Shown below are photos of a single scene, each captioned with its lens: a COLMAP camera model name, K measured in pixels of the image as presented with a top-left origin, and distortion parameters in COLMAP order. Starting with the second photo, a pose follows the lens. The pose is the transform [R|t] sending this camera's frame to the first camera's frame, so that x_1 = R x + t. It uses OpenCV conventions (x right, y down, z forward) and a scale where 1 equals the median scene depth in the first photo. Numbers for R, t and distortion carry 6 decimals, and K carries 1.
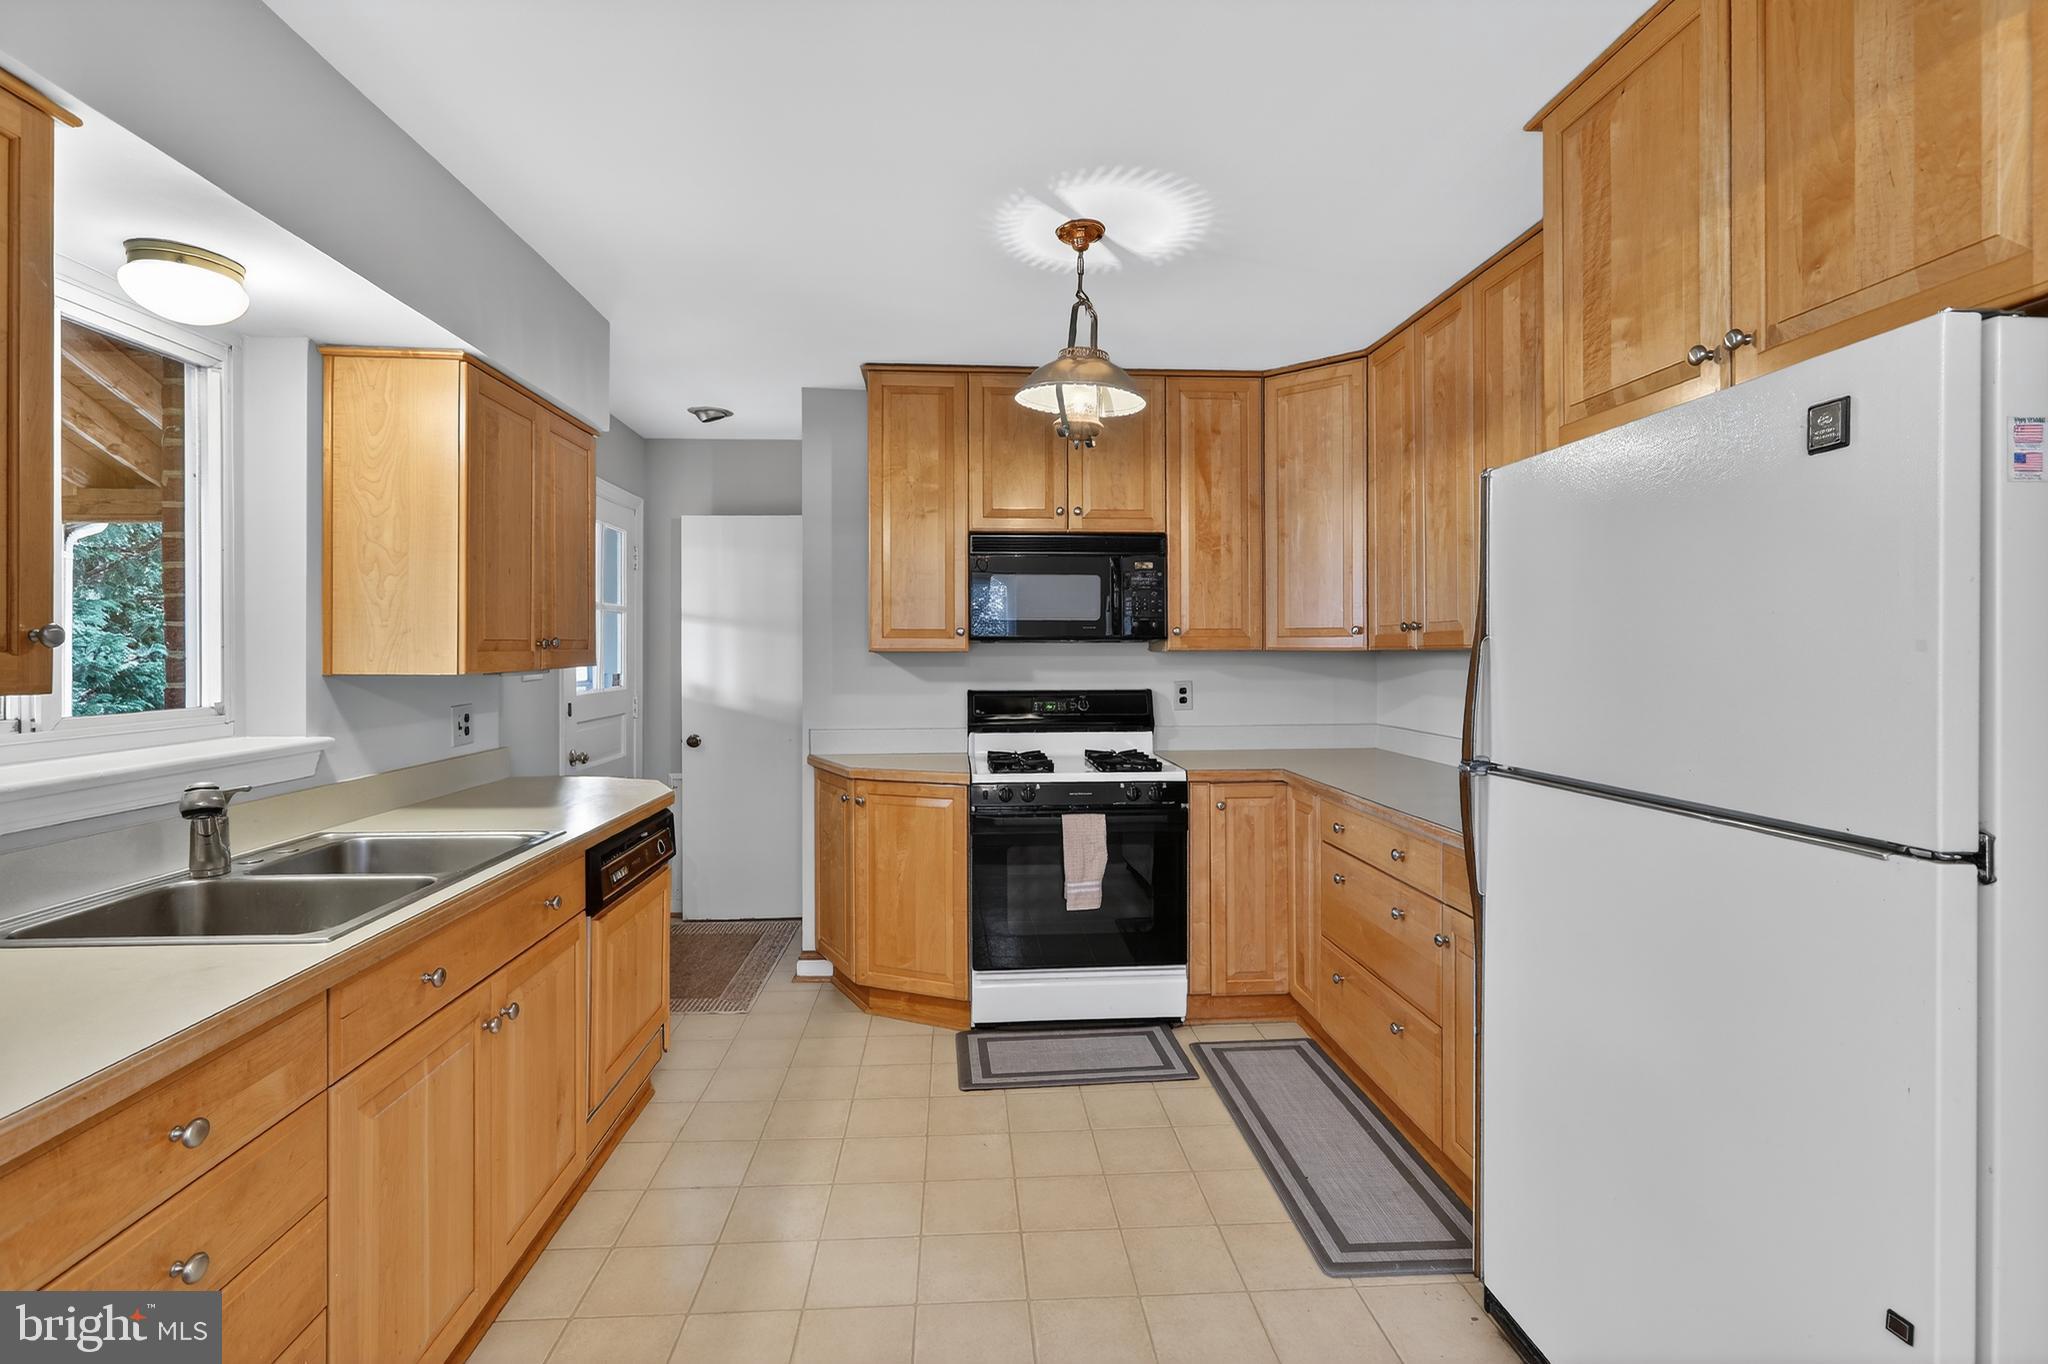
lens RADIAL K [[929.9, 0, 1021.6], [0, 929.9, 649.6], [0, 0, 1]] dist [-0.038510, 0.034664]
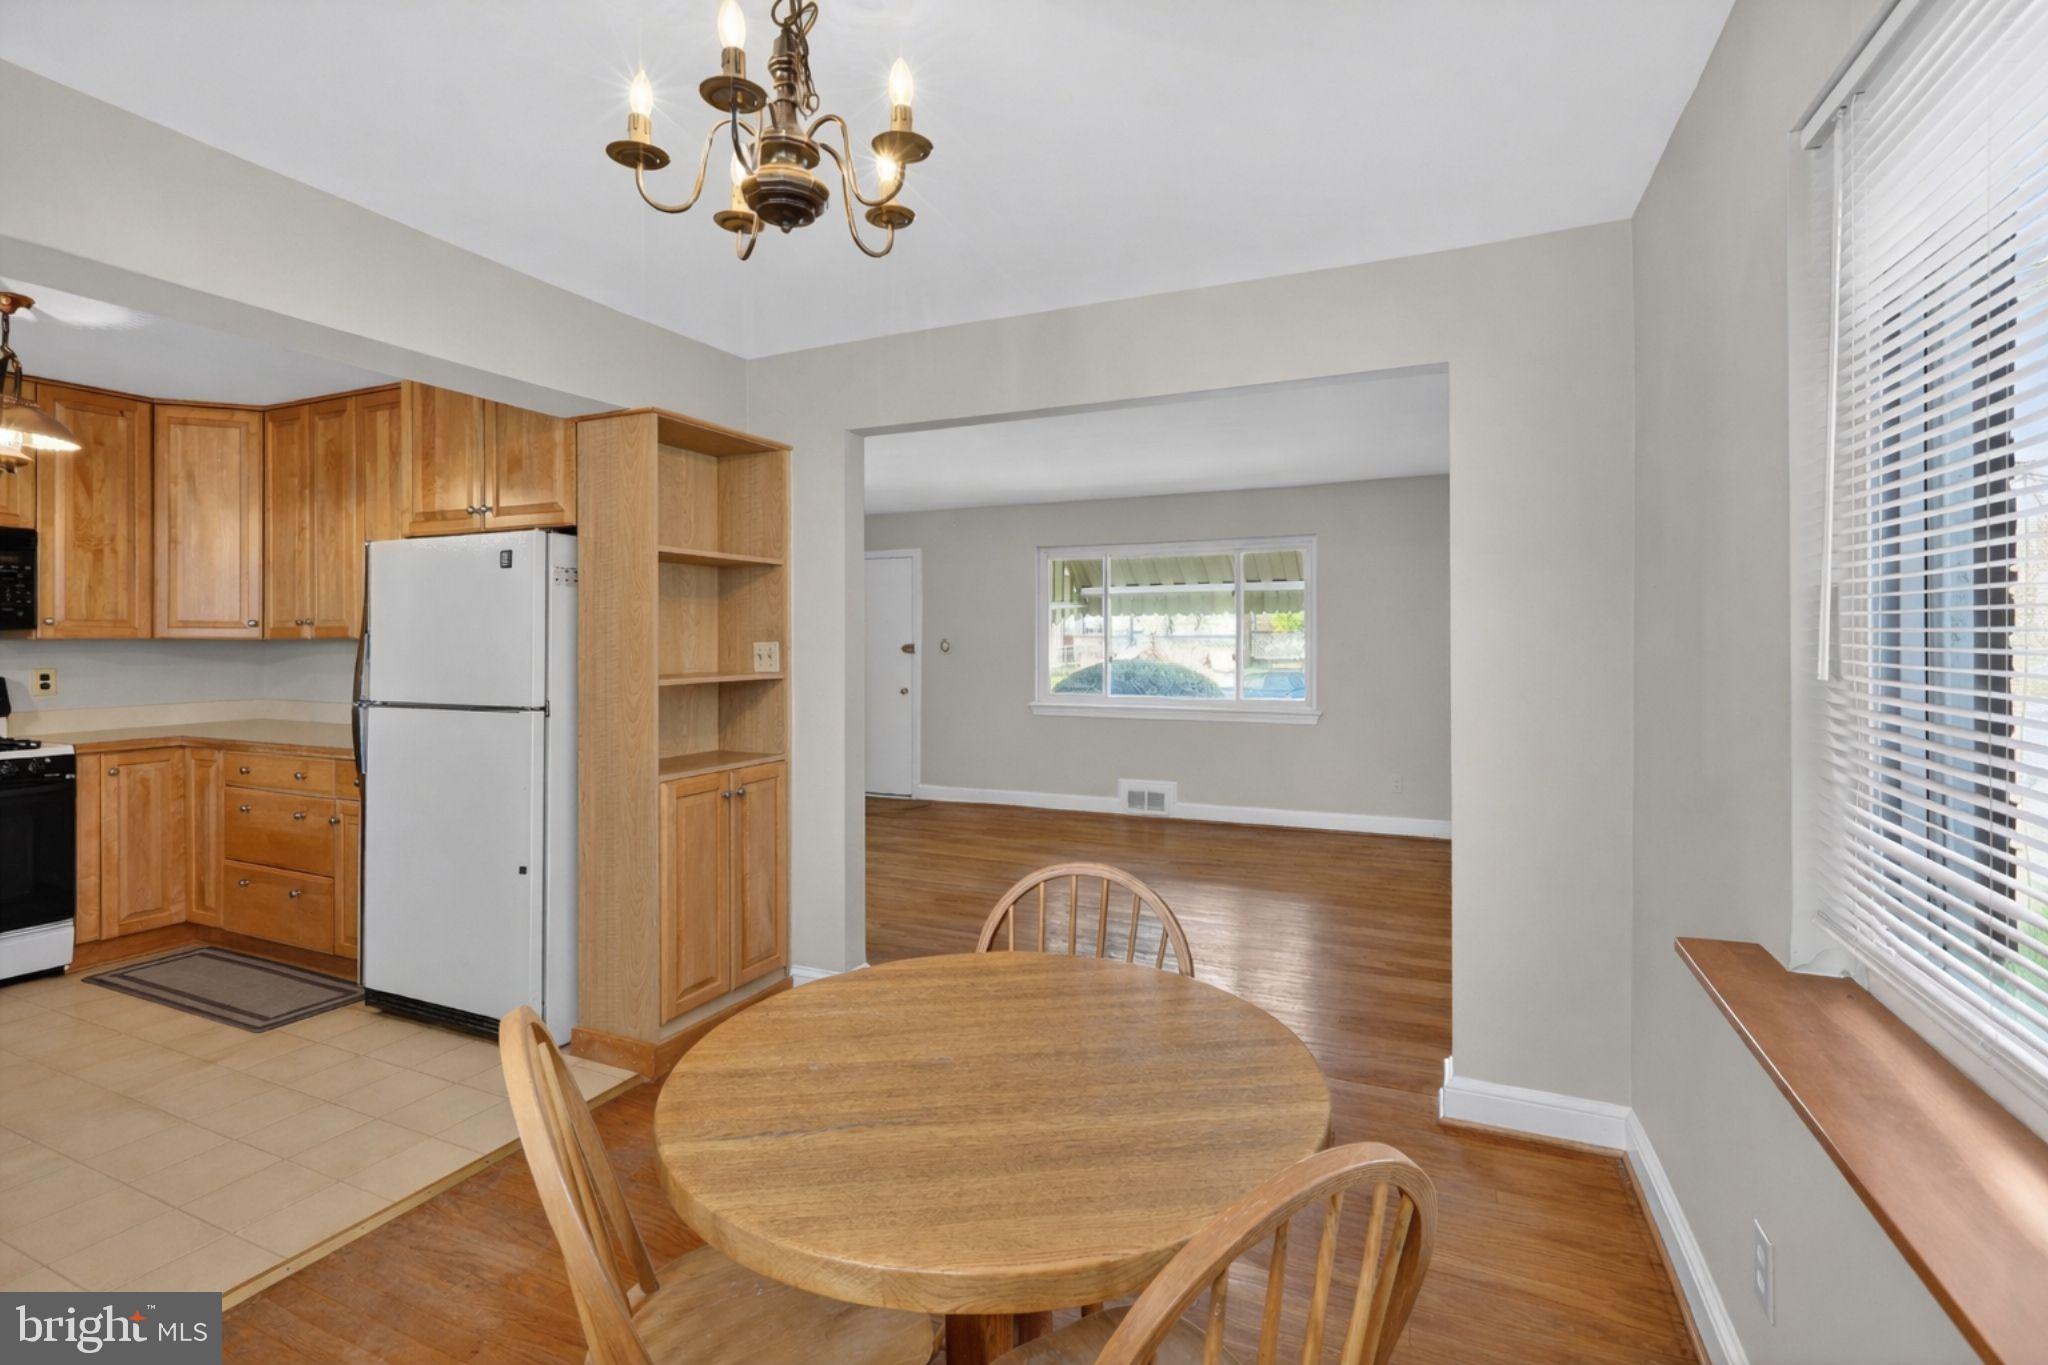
lens RADIAL K [[934.1, 0, 1017.1], [0, 934.1, 644.6], [0, 0, 1]] dist [-0.000330, -0.000224]
pose [[0.467063, -0.001036, 0.884224, -0.291815], [-0.004360, 0.999984, 0.003474, -0.001225], [-0.884213, -0.005478, 0.467051, -0.550666]]
